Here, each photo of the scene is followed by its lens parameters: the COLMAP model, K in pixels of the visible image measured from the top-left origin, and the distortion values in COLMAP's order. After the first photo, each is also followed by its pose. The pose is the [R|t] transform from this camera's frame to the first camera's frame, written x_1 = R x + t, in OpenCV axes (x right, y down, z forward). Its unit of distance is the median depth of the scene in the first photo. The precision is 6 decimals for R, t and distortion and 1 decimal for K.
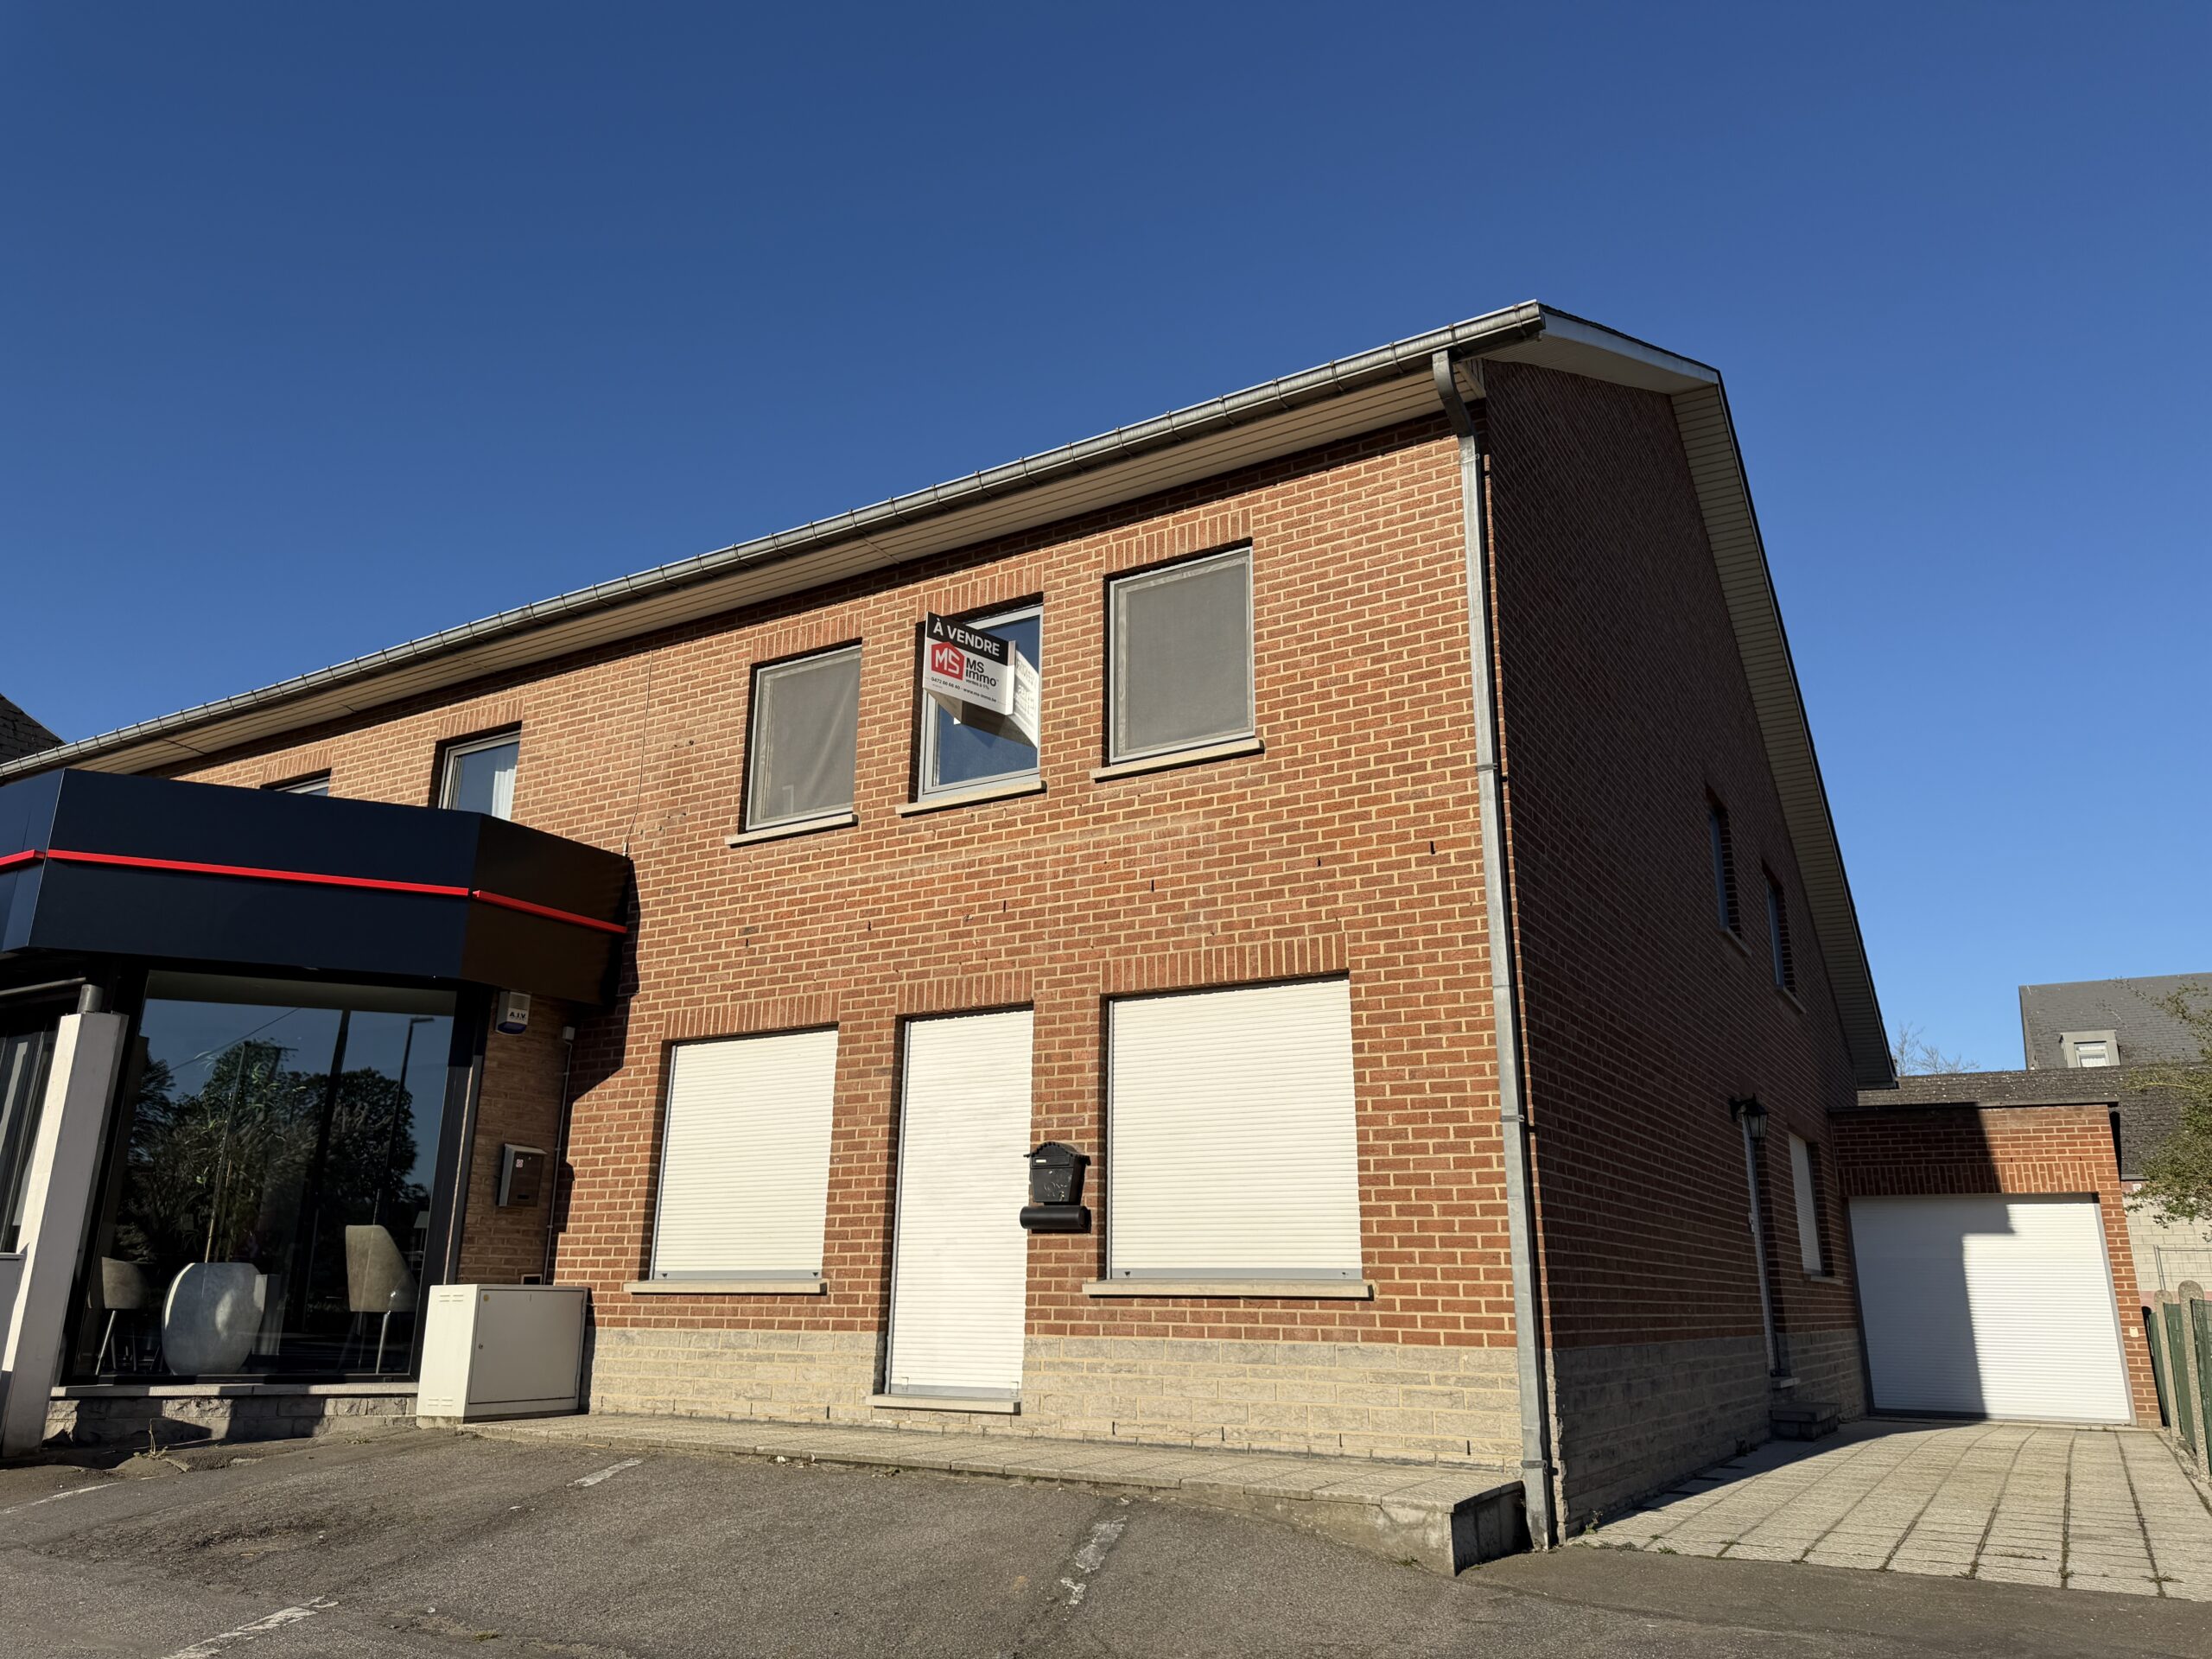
lens RADIAL K [[1567.3, 0, 1125.3], [0, 1567.3, 835.8], [0, 0, 1]] dist [0.085542, -0.120375]
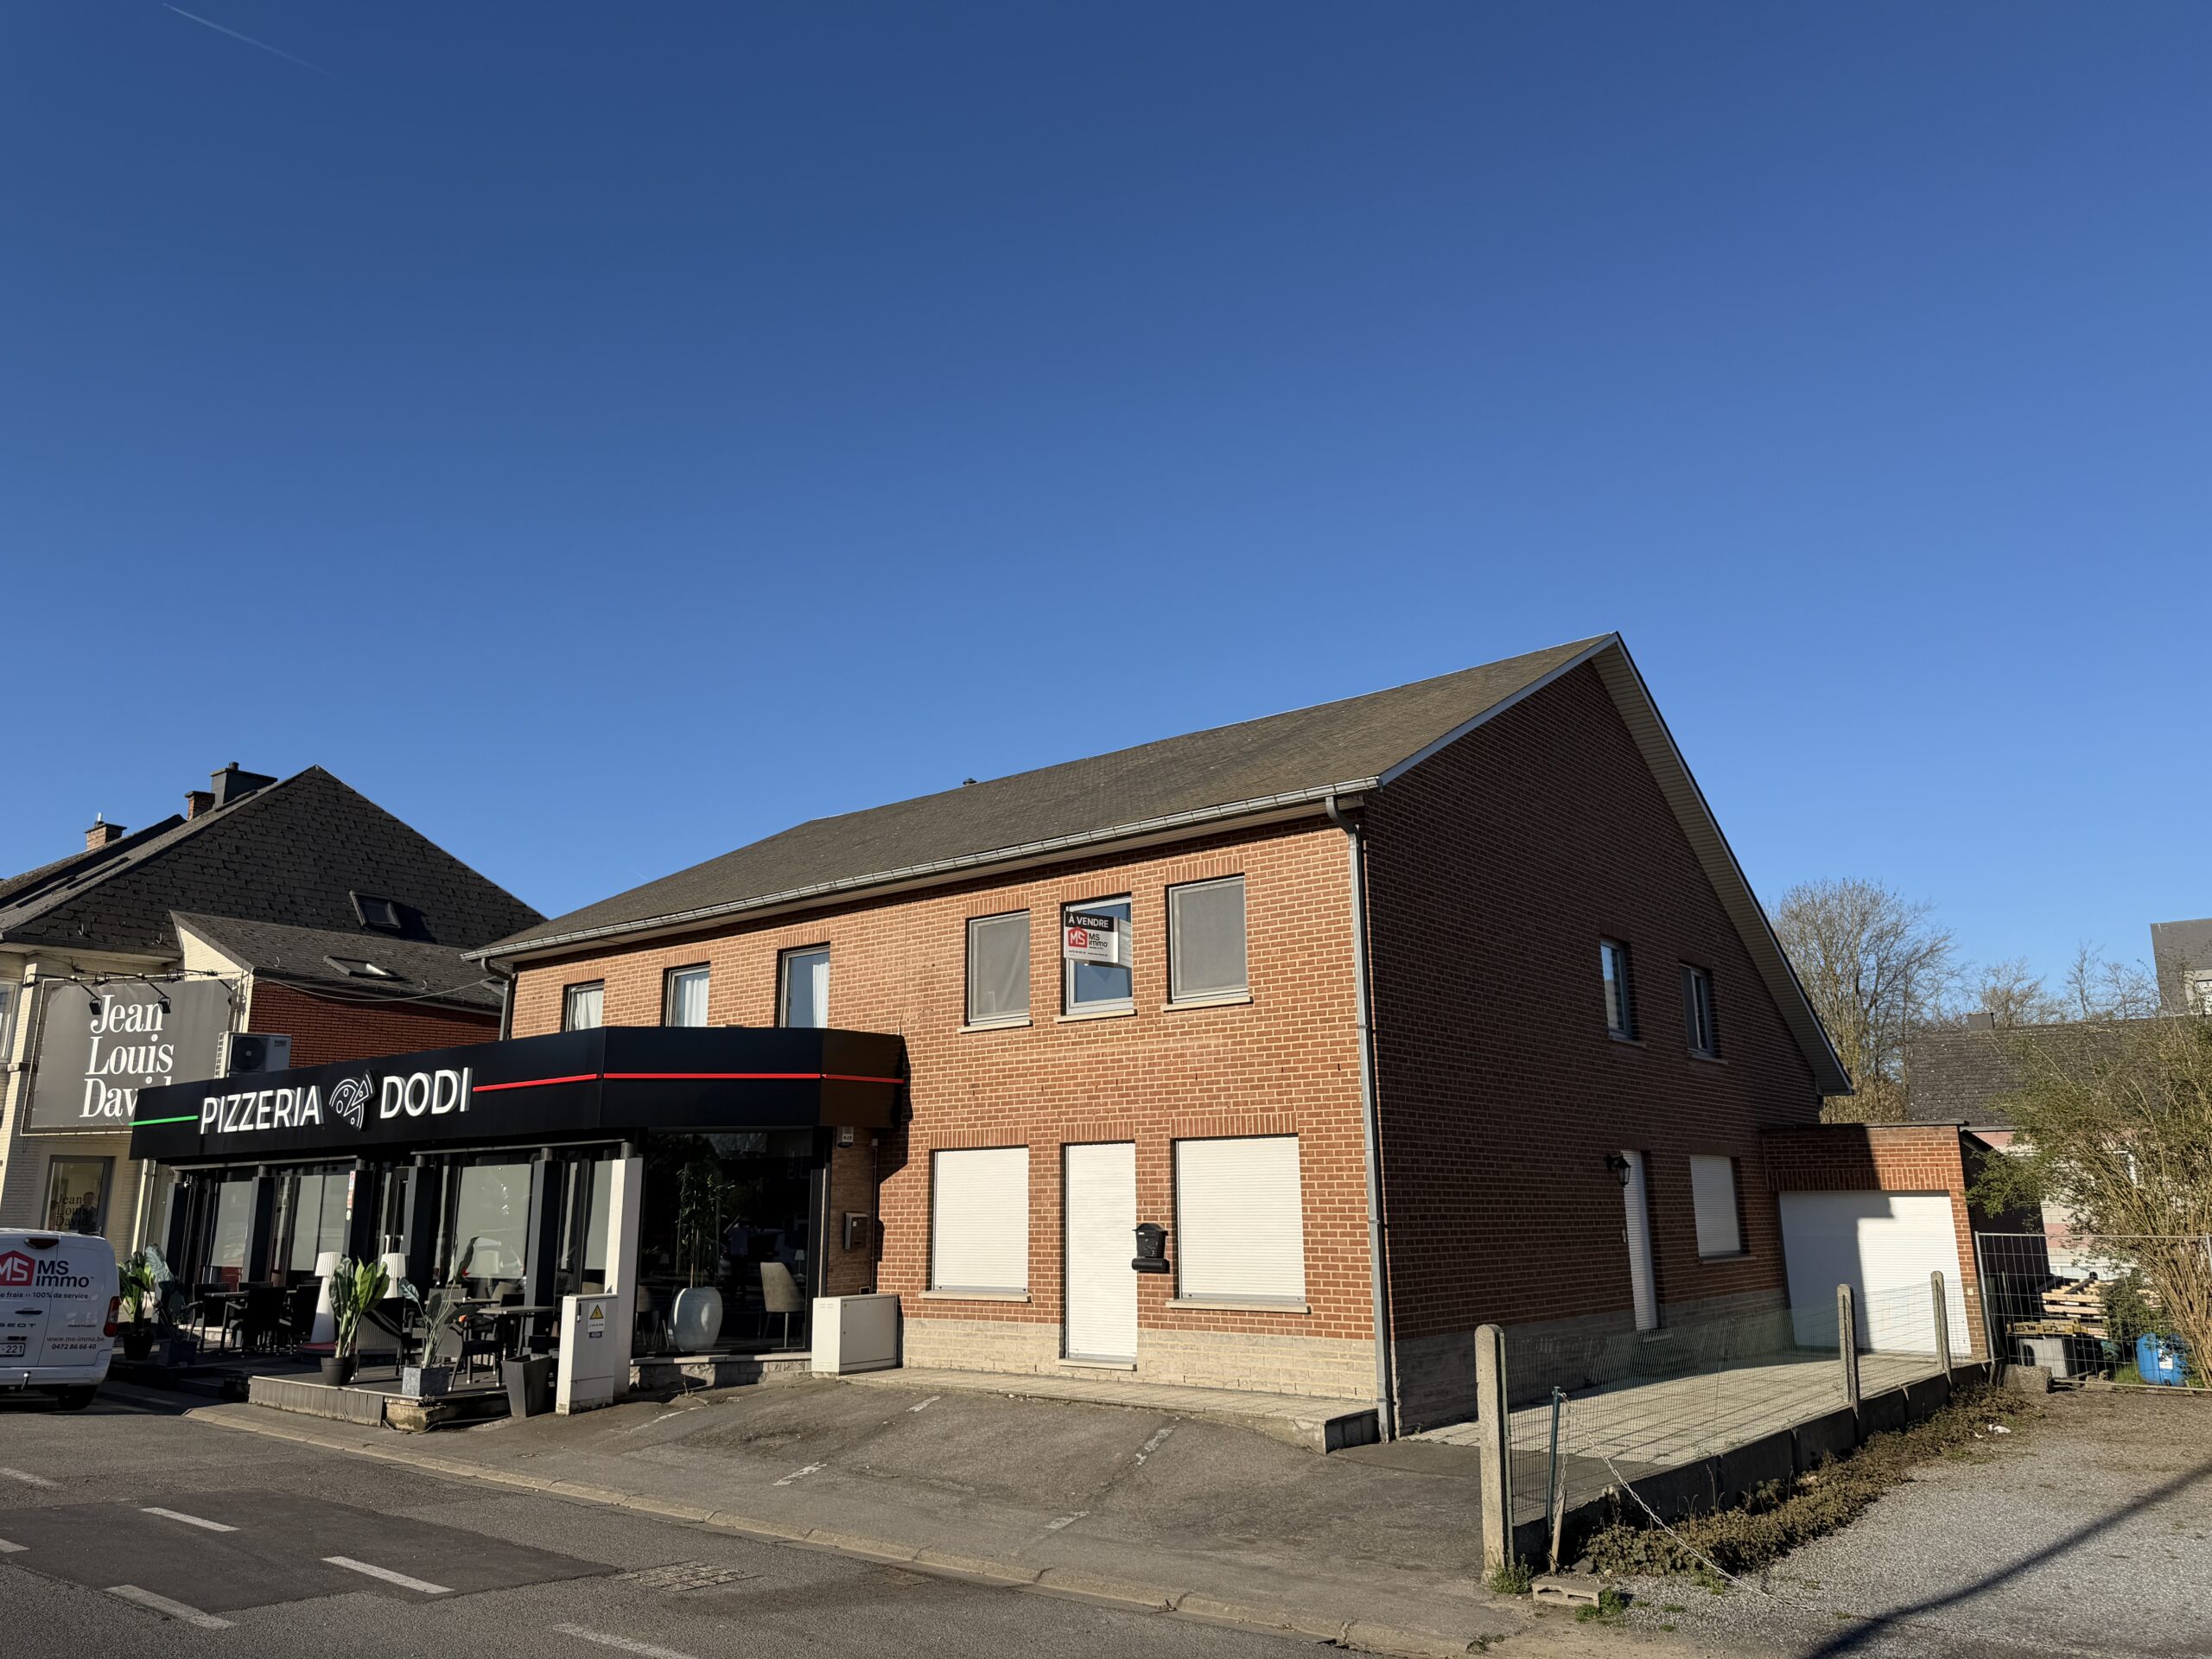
lens RADIAL K [[1567.3, 0, 1128.5], [0, 1567.3, 834.5], [0, 0, 1]] dist [0.085542, -0.120375]
pose [[0.990819, -0.049823, -0.125678, 0.178415], [0.056310, 0.997230, 0.048604, -0.332388], [0.122909, -0.055235, 0.990880, -0.755551]]
